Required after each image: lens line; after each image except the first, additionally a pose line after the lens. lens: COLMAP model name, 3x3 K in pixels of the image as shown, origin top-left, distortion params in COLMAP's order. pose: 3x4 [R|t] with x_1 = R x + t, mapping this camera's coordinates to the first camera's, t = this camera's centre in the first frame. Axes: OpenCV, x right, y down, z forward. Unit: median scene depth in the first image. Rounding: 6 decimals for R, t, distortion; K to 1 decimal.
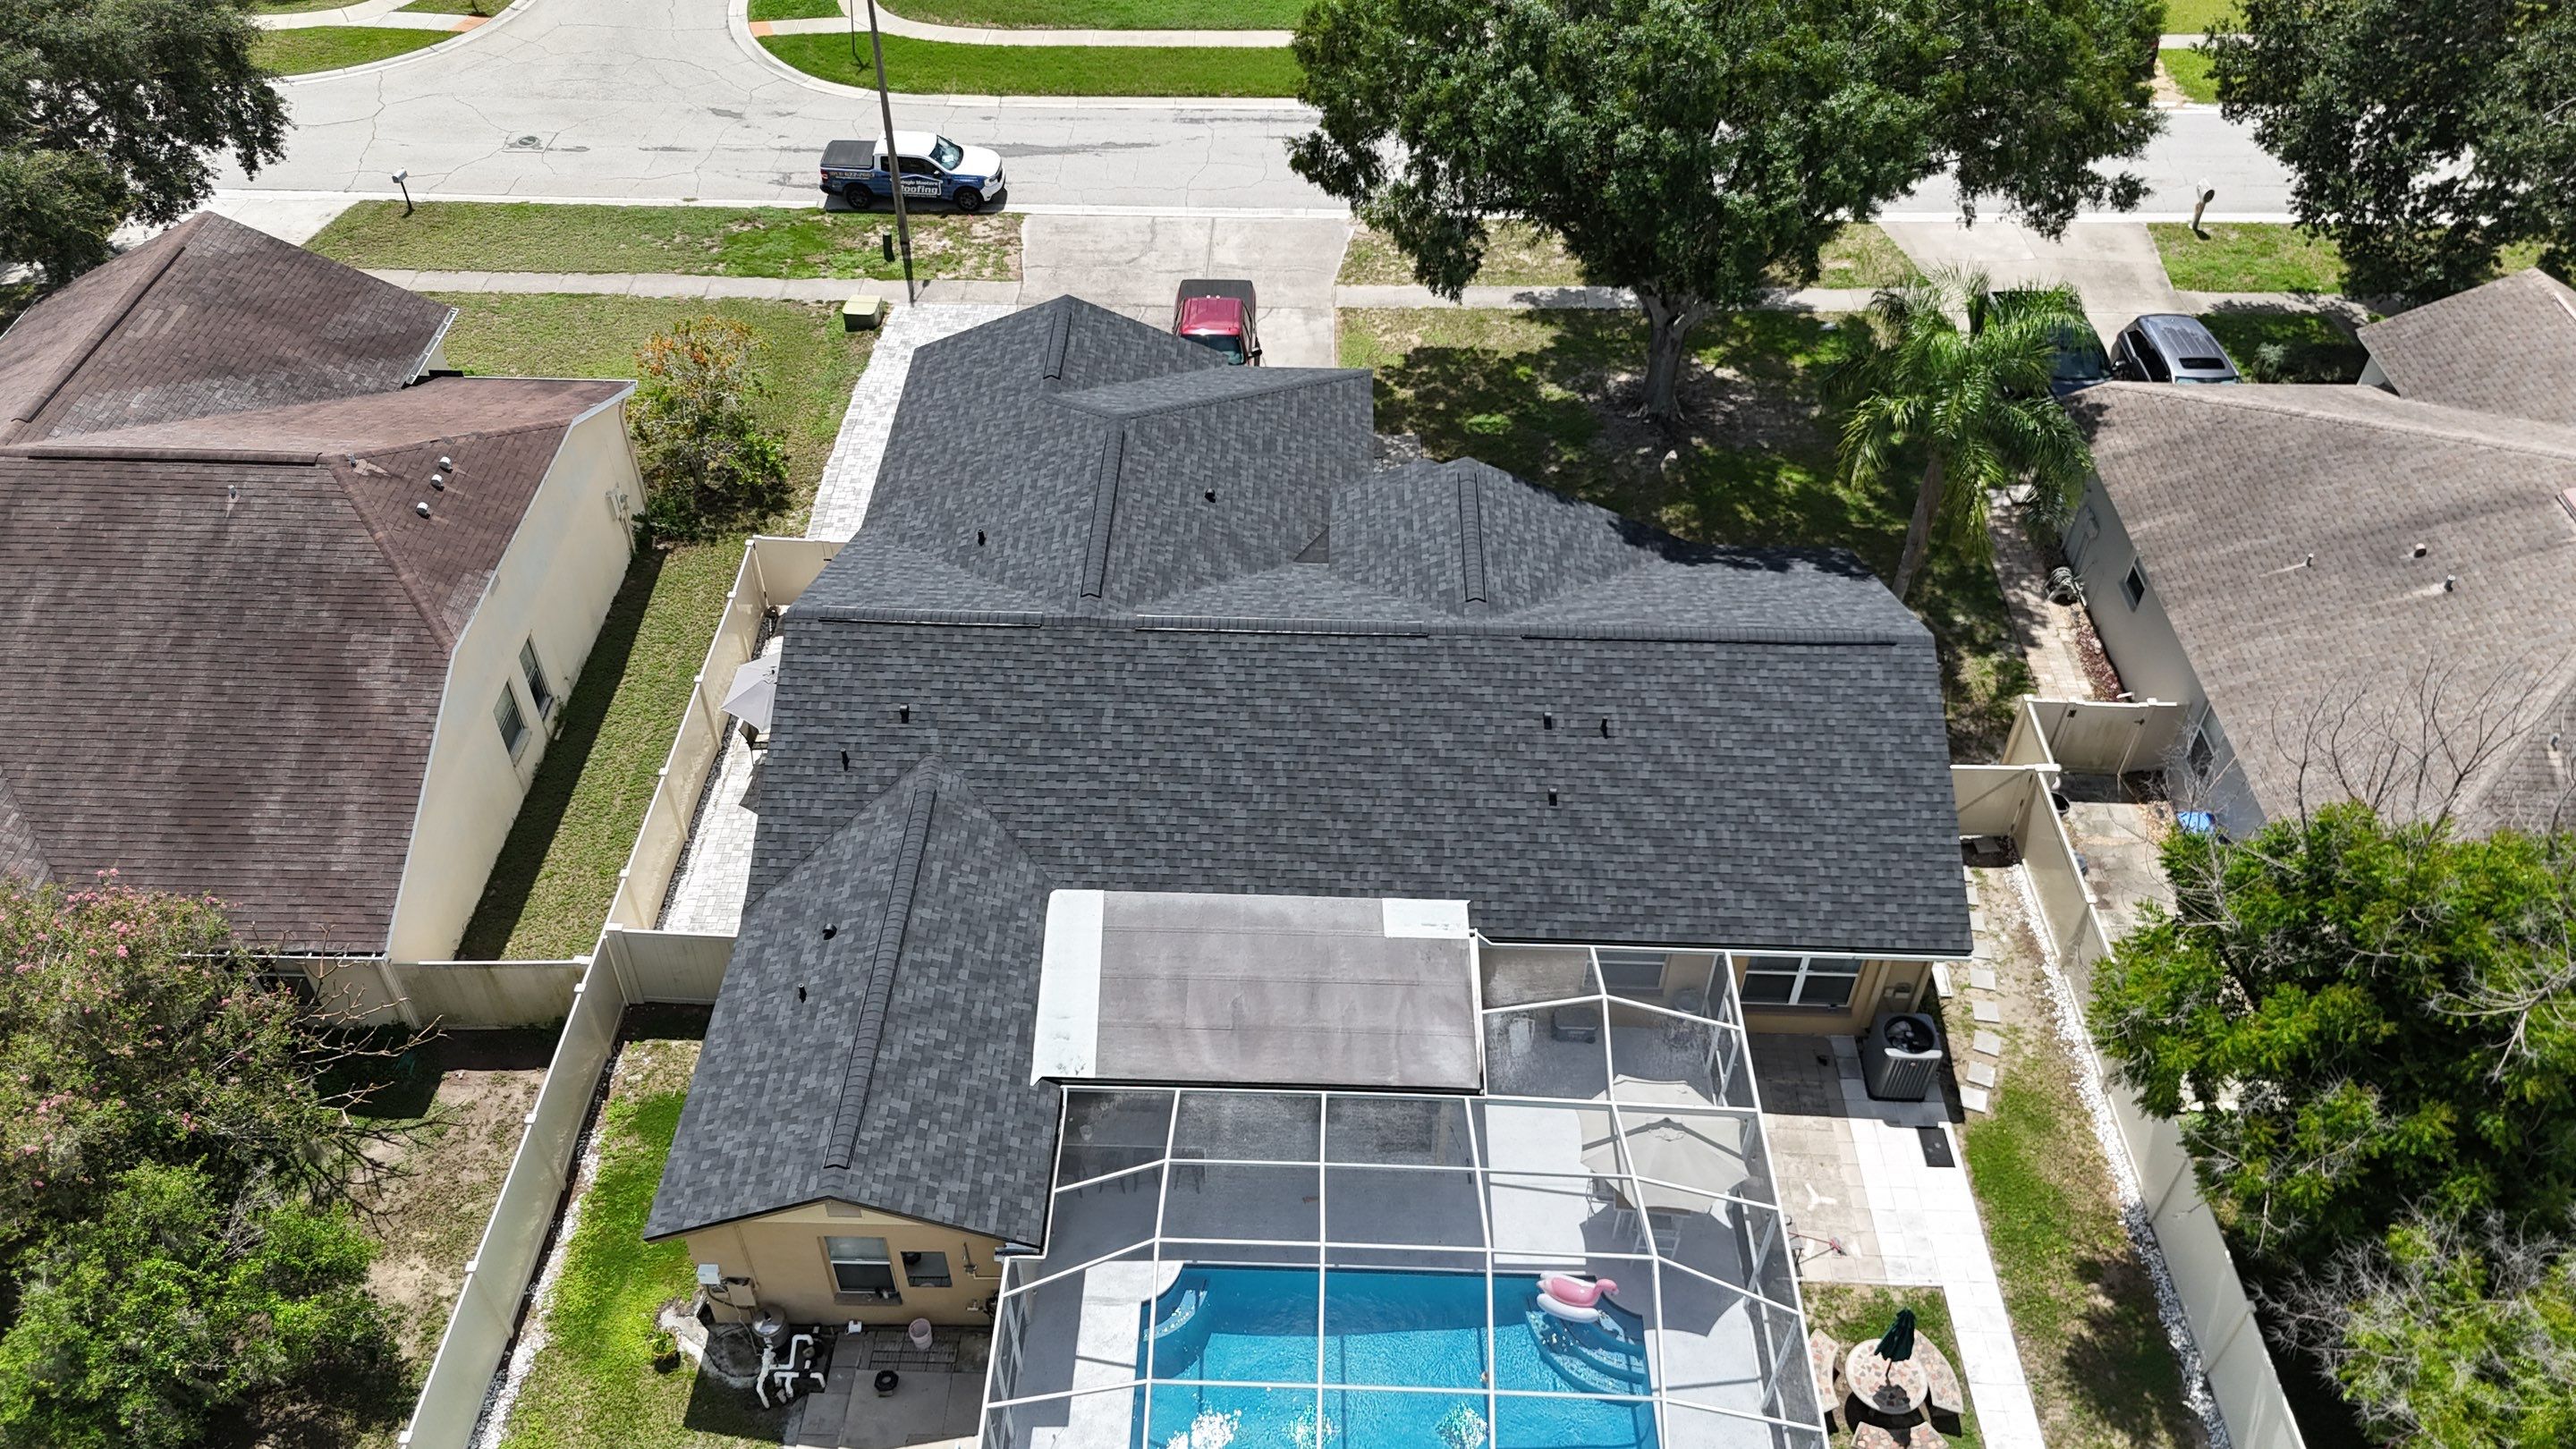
lens RADIAL K [[1892.2, 0, 1278.8], [0, 1892.2, 726.7], [0, 0, 1]] dist [0.068057, -0.063429]
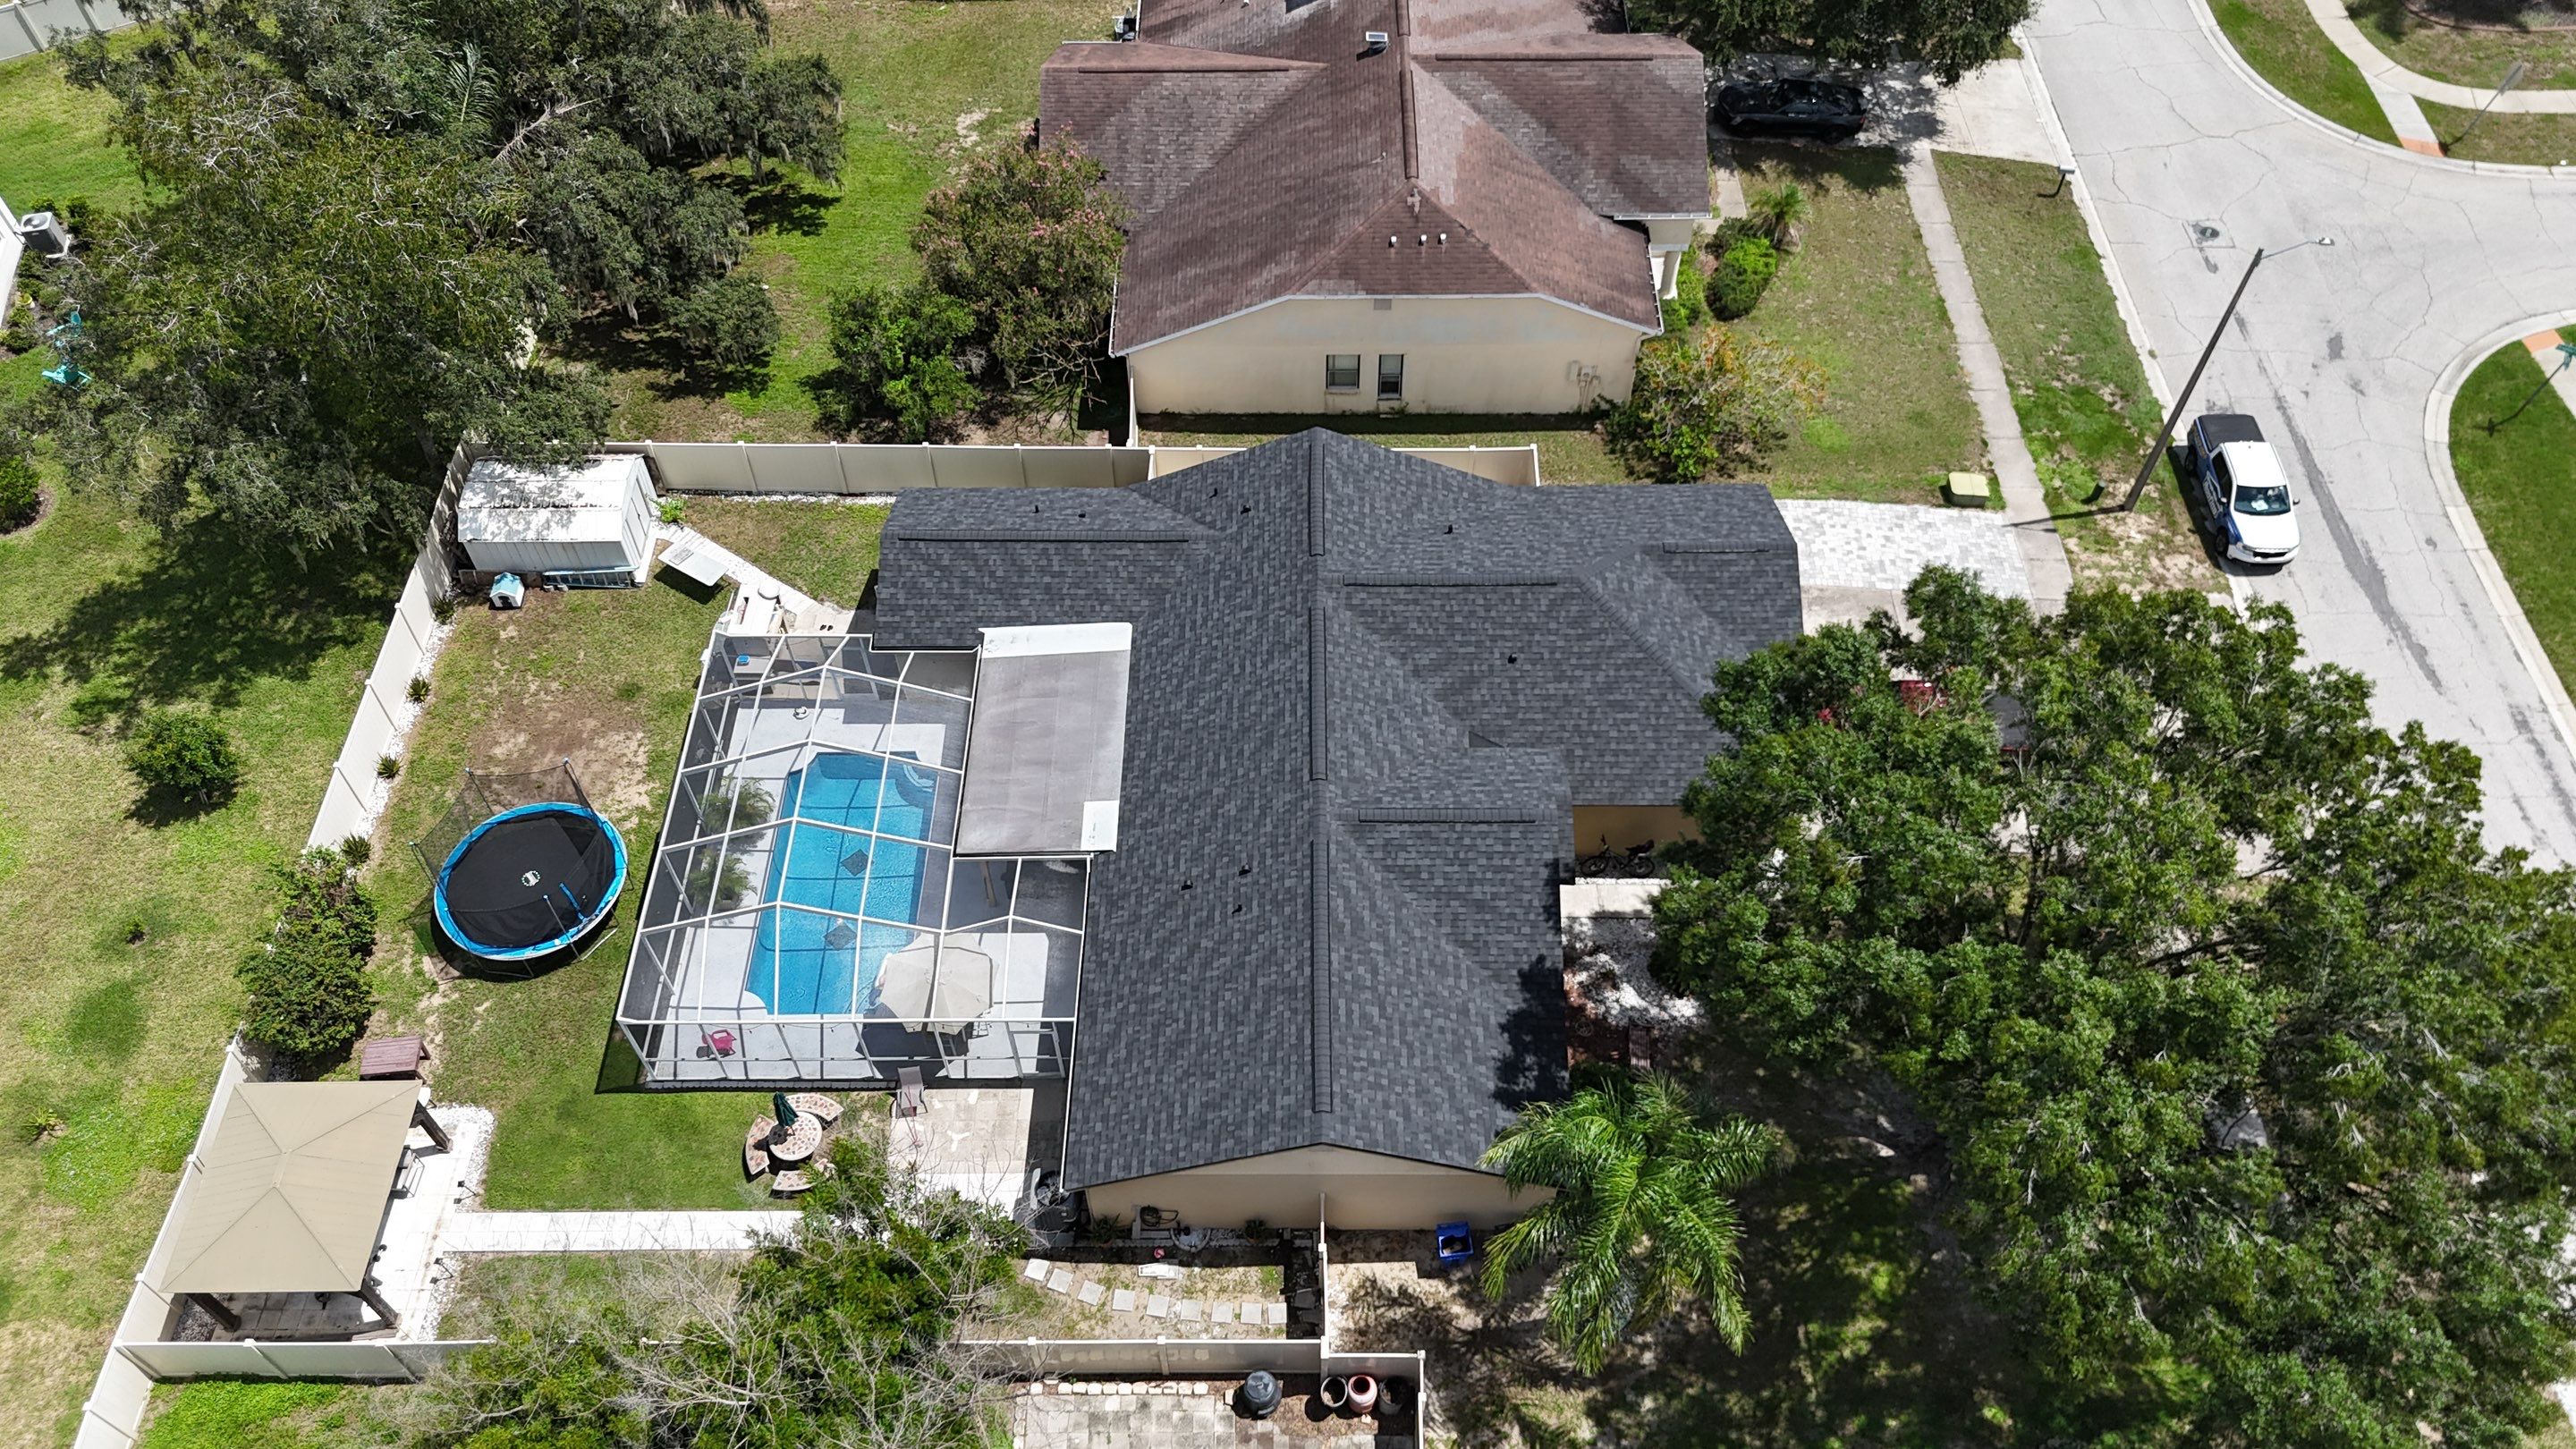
lens RADIAL K [[1892.2, 0, 1278.8], [0, 1892.2, 726.7], [0, 0, 1]] dist [0.068057, -0.063429]
pose [[0.020690, 0.789213, -0.613771, 0.853284], [-0.680443, 0.460901, 0.569708, -0.795419], [0.732509, 0.405849, 0.546551, 0.277439]]
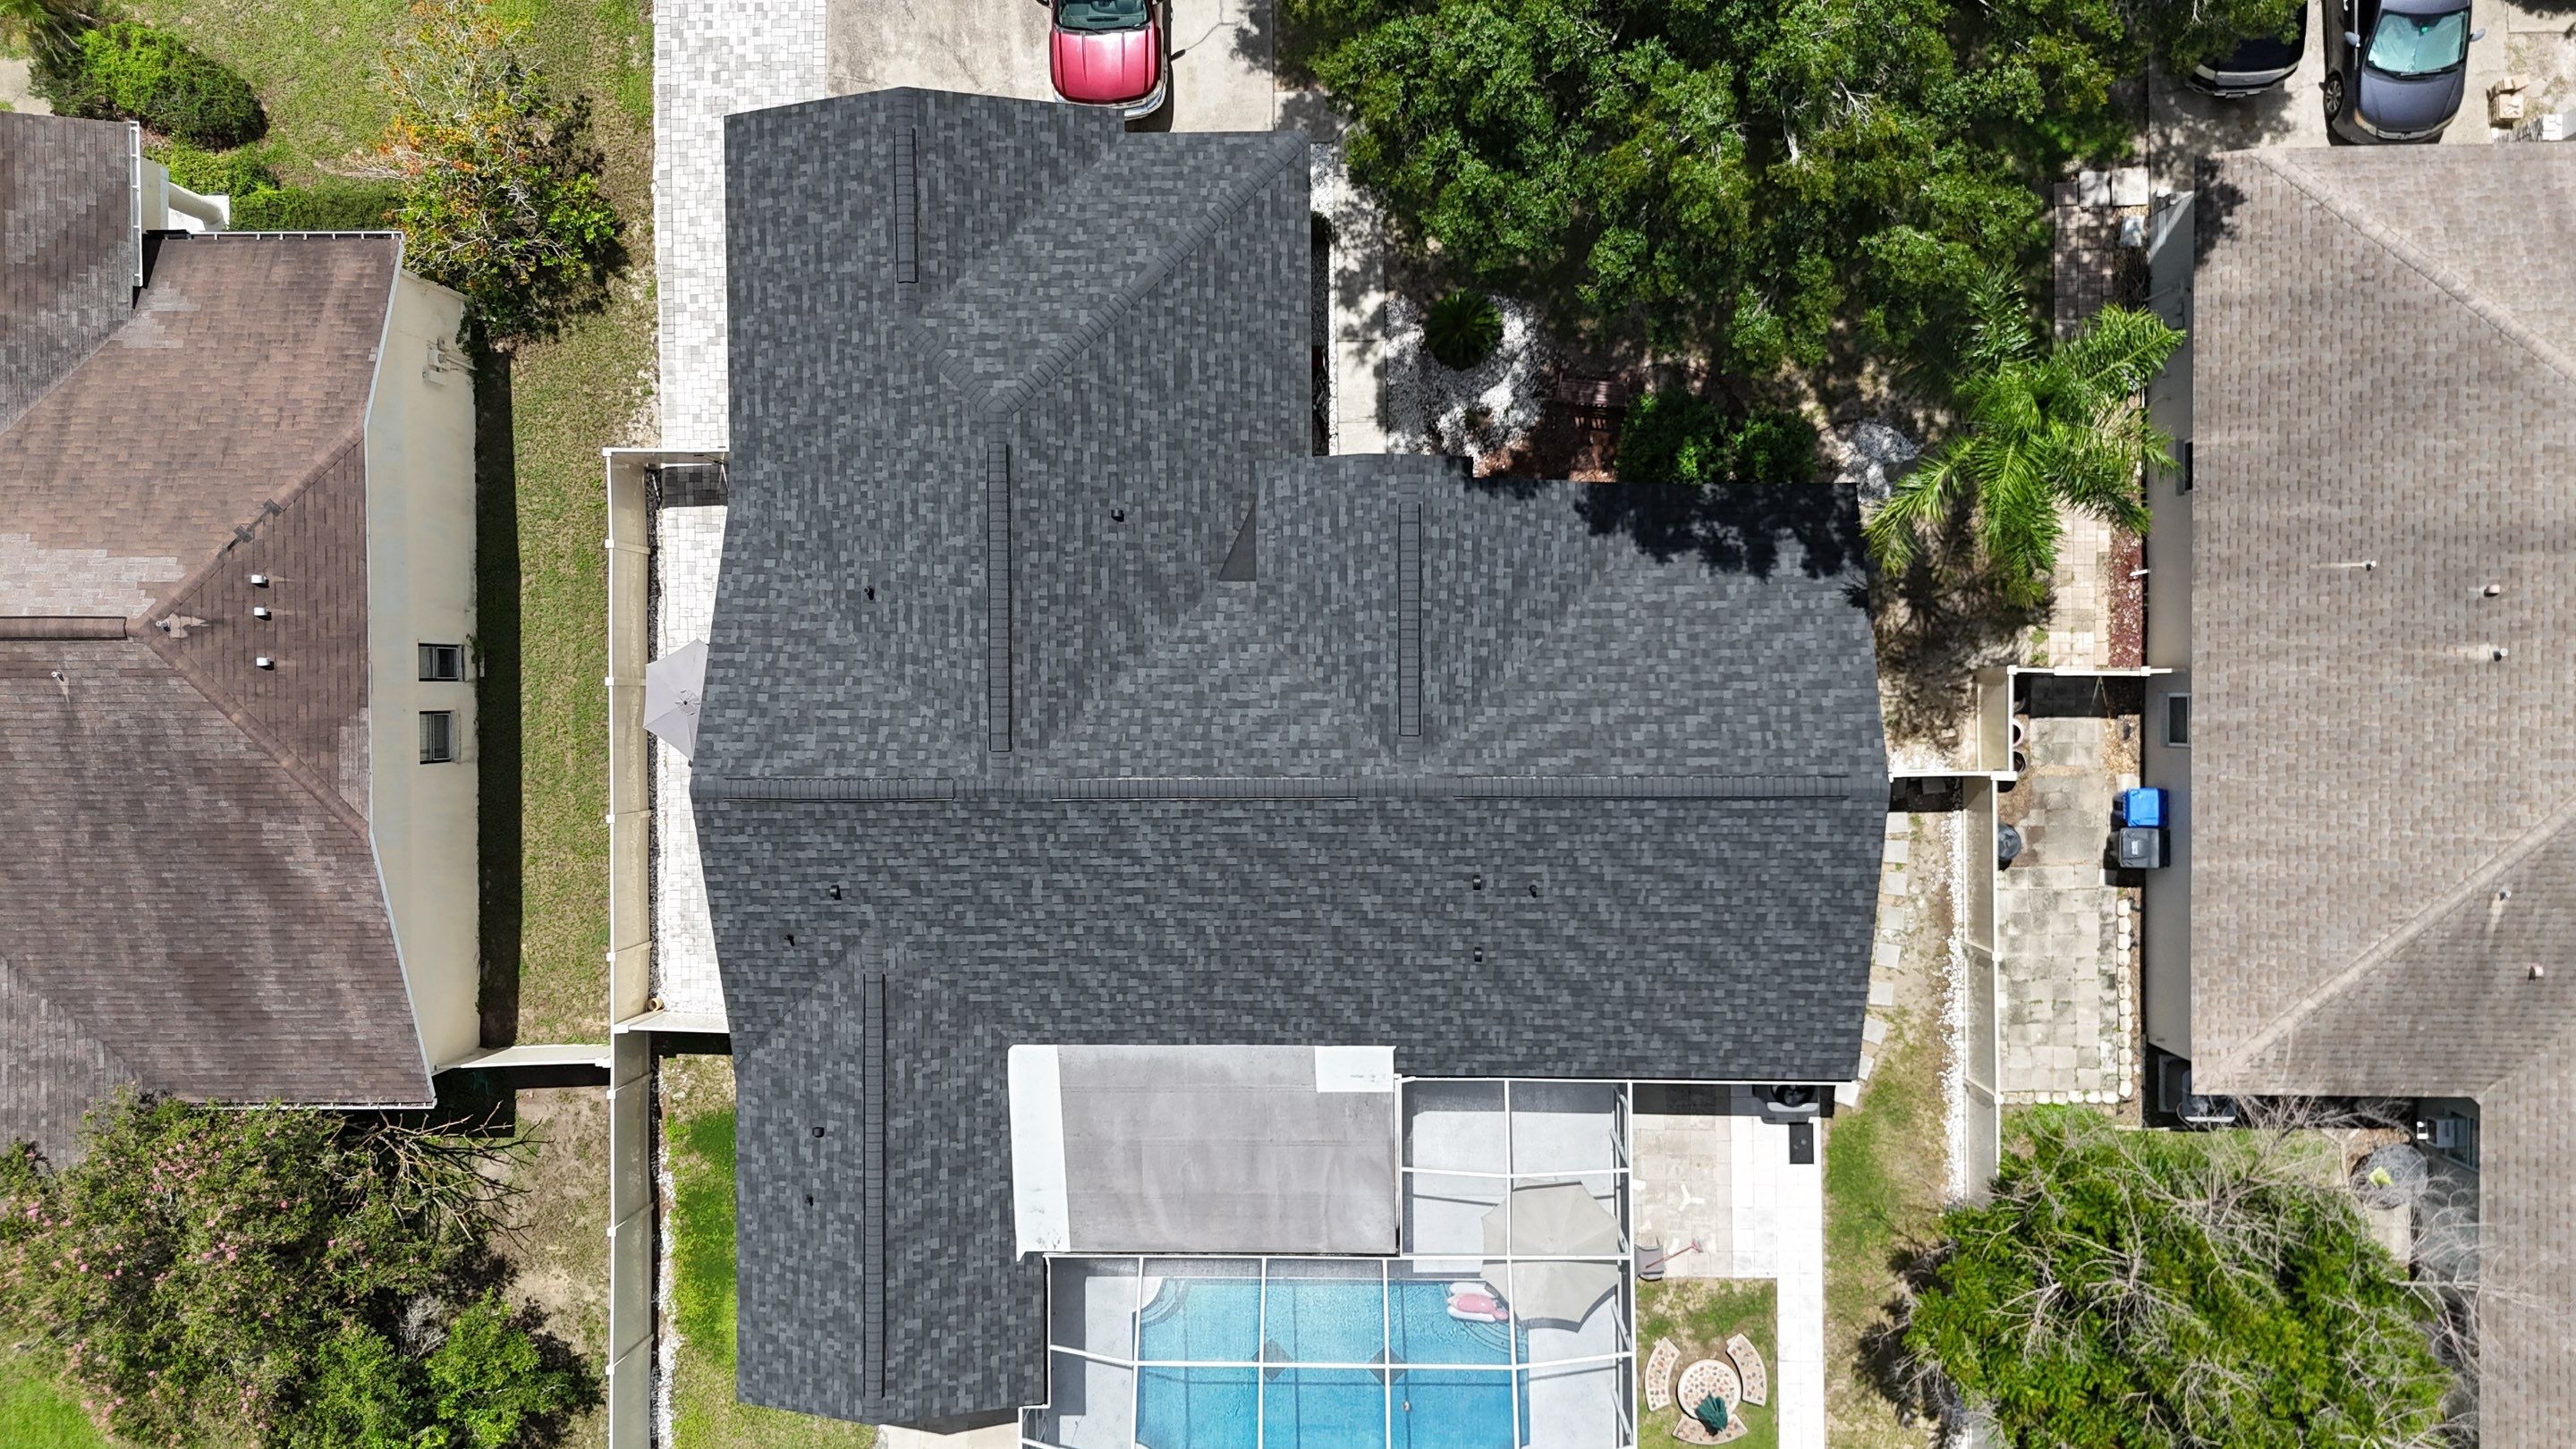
lens RADIAL K [[1906.1, 0, 1288.0], [0, 1906.1, 724.5], [0, 0, 1]] dist [0.056046, -0.049284]
pose [[0.998272, -0.030395, -0.050292, 0.096018], [0.057587, 0.676348, 0.734328, -0.800882], [0.011695, -0.735955, 0.676929, 0.383911]]
